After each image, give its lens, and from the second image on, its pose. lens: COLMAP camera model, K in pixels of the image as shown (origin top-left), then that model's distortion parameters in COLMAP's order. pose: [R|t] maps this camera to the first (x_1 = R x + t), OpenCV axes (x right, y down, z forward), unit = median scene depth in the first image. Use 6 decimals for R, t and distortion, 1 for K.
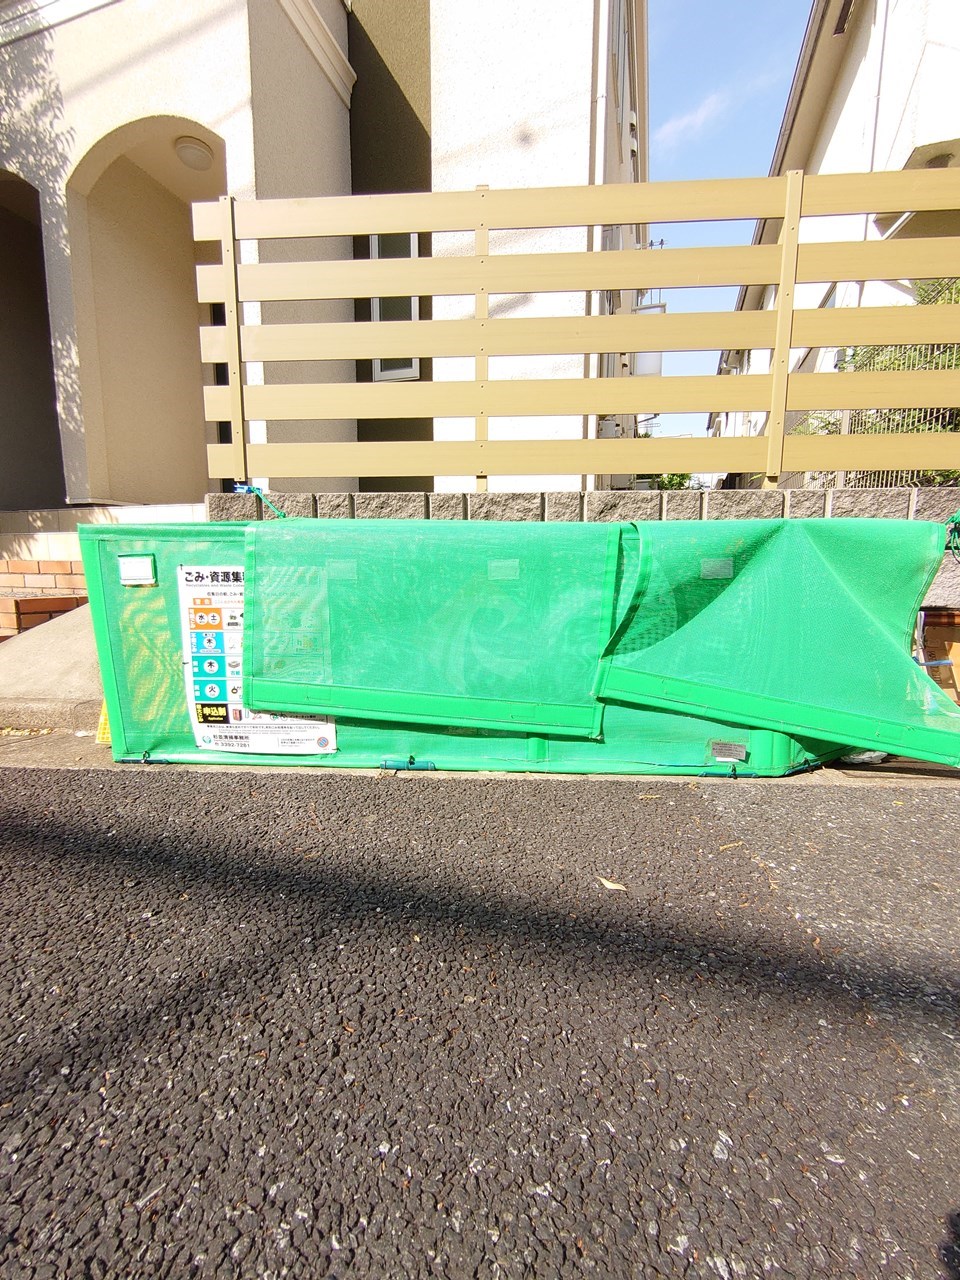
lens RADIAL K [[553.1, 0, 476.7], [0, 553.1, 643.0], [0, 0, 1]] dist [0.002138, -0.002366]
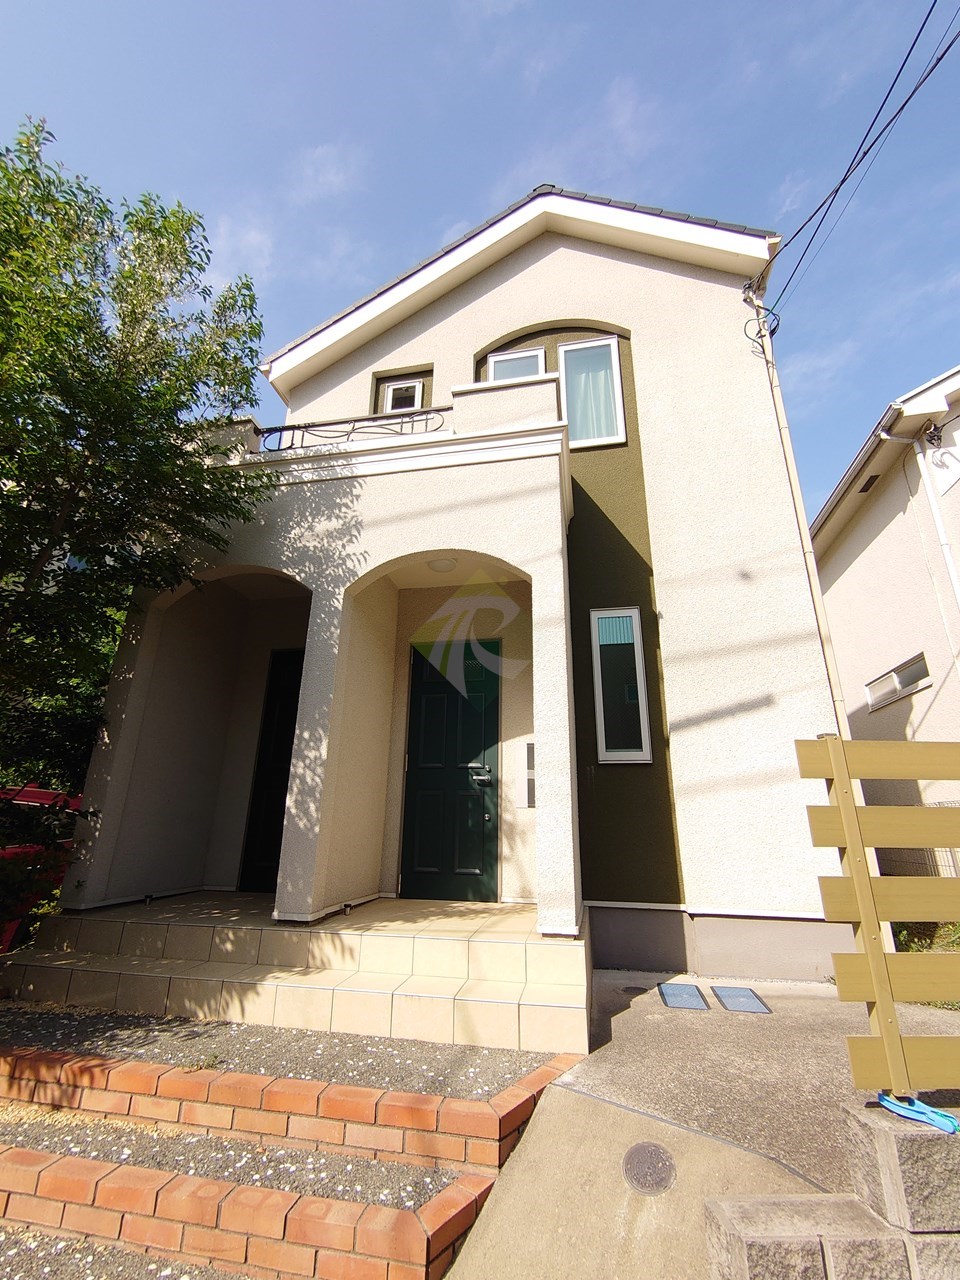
lens RADIAL K [[553.1, 0, 481.7], [0, 553.1, 647.0], [0, 0, 1]] dist [0.002138, -0.002366]
pose [[0.994825, 0.042067, 0.092481, -0.569542], [0.003821, 0.894119, -0.447814, -0.262632], [-0.101527, 0.445850, 0.889331, 0.090580]]
